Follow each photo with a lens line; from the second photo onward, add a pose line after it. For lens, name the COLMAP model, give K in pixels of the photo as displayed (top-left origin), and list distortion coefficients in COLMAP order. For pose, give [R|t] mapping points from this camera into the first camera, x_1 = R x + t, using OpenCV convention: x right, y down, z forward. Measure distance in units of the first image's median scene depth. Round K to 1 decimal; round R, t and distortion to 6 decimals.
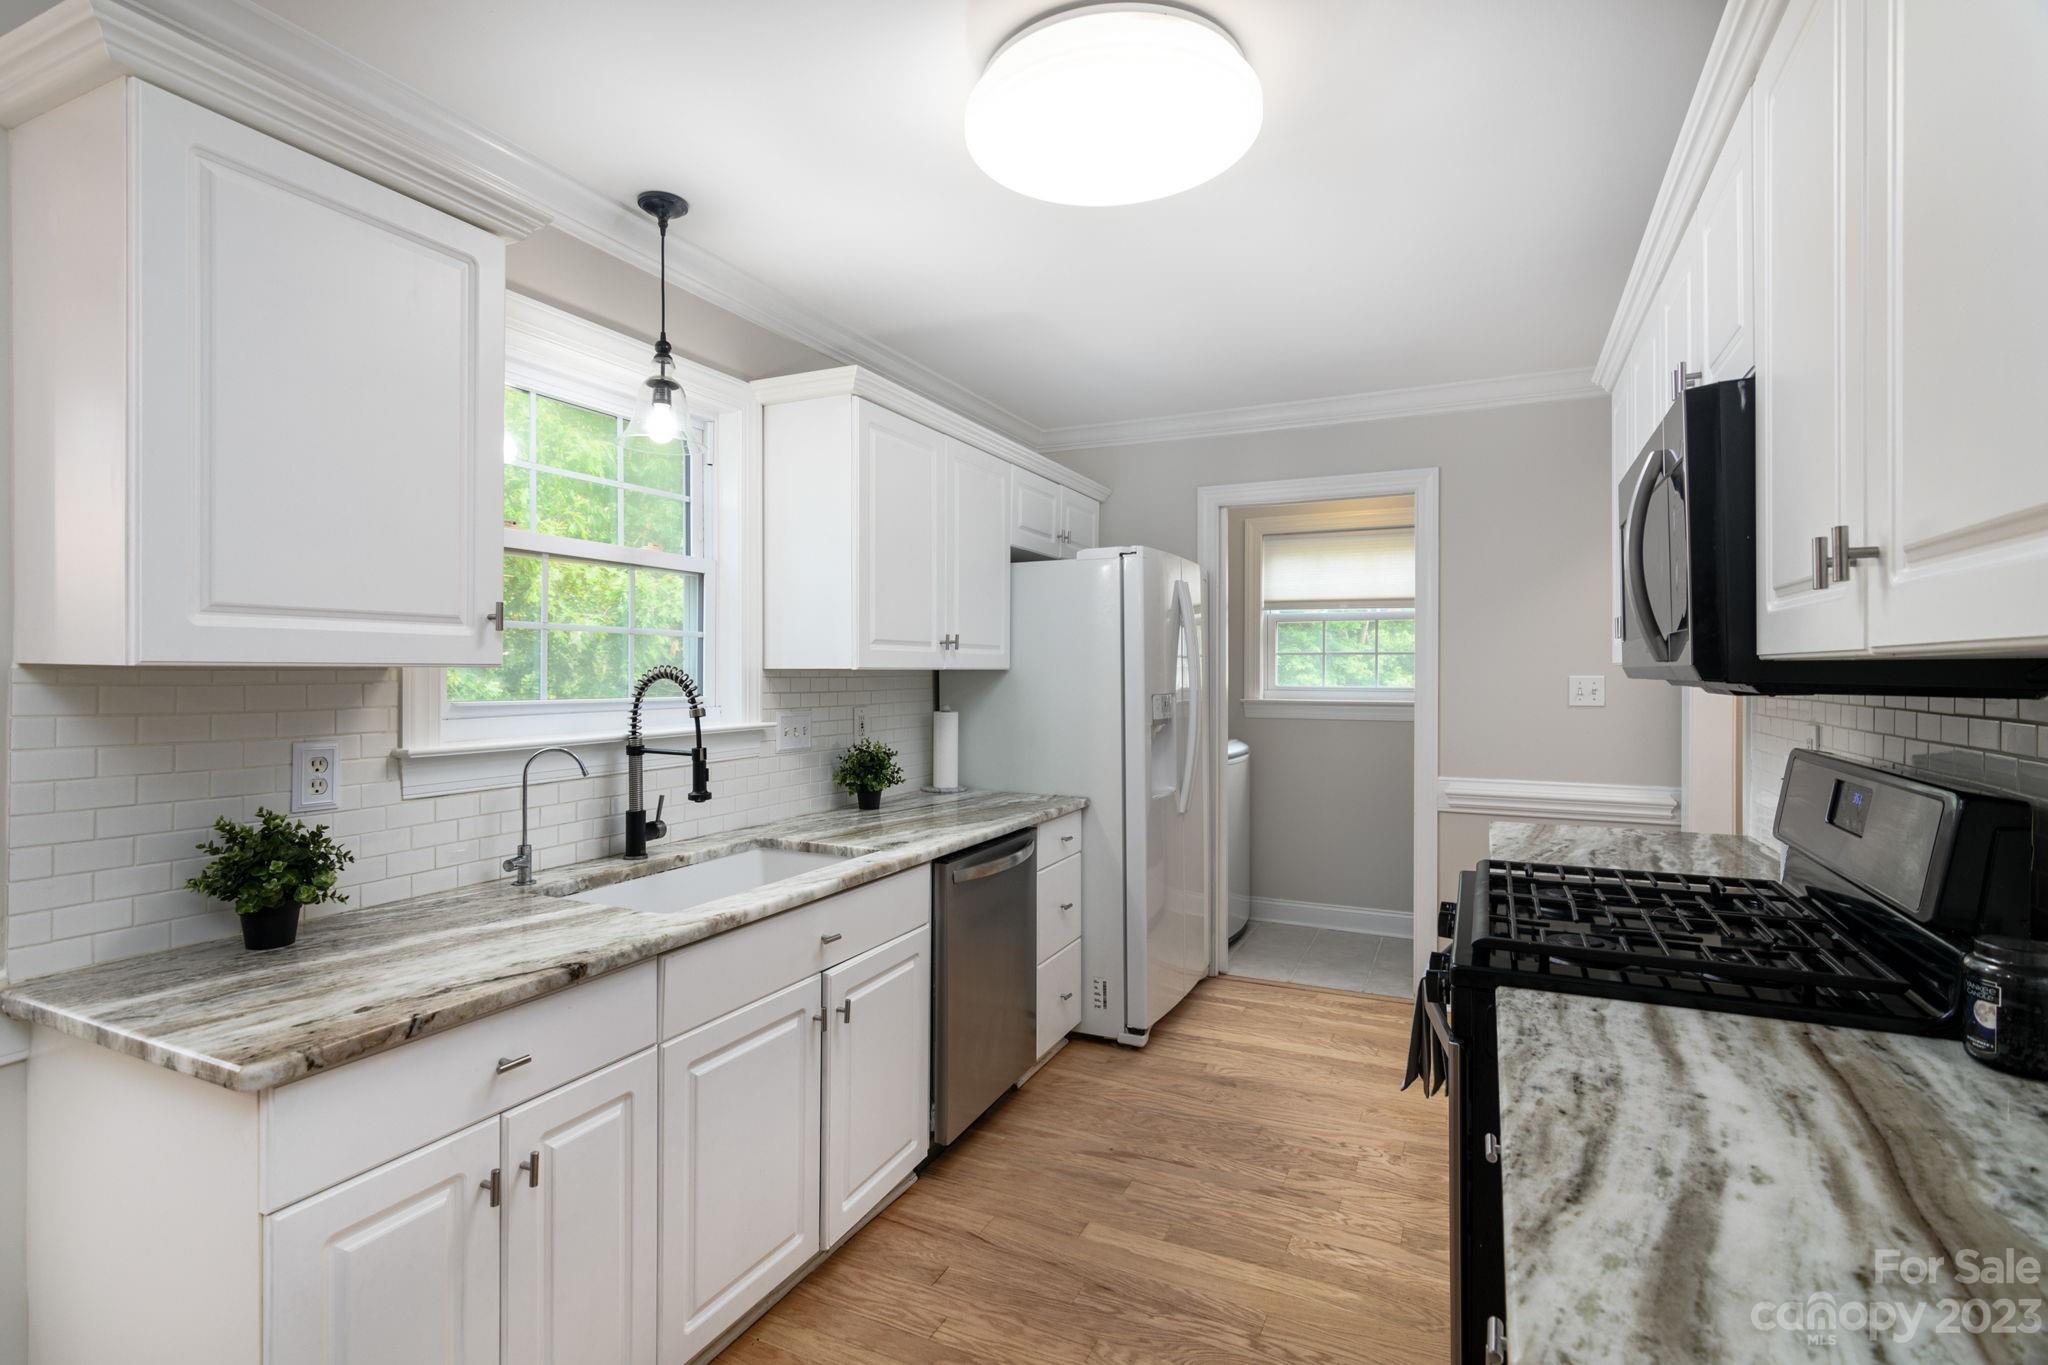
lens RADIAL K [[983.0, 0, 1014.5], [0, 983.0, 673.0], [0, 0, 1]] dist [-0.000953, 0.001452]
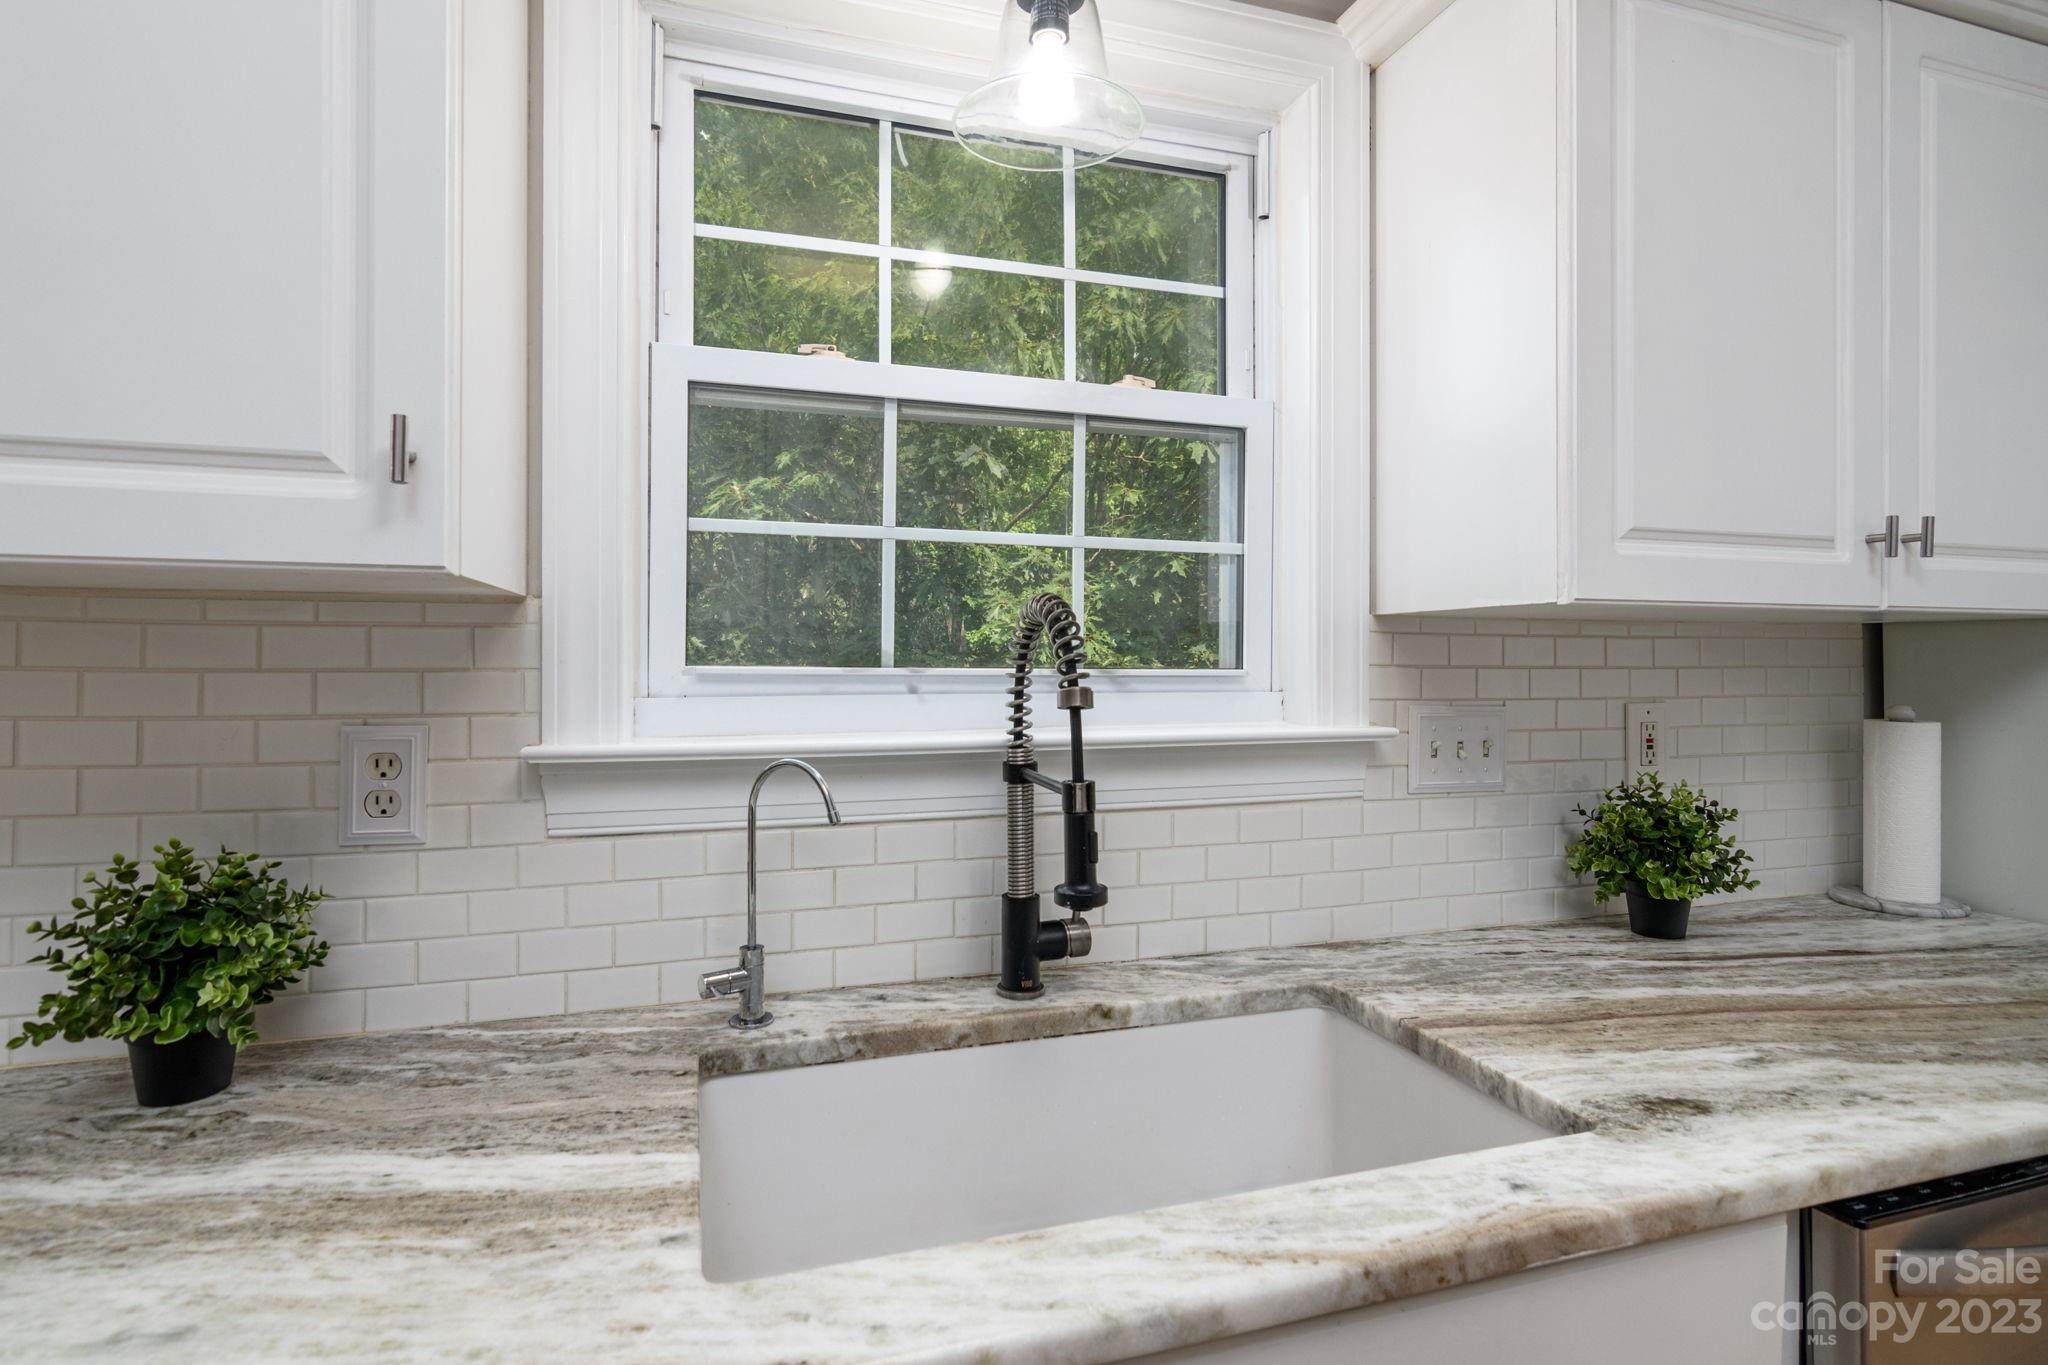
lens RADIAL K [[988.6, 0, 1016.5], [0, 988.6, 653.0], [0, 0, 1]] dist [0.003753, 0.000831]
pose [[0.680703, -0.005449, -0.732540, -0.023867], [-0.003051, 0.999943, -0.010273, 0.023695], [0.732554, 0.009228, 0.680647, 0.644449]]
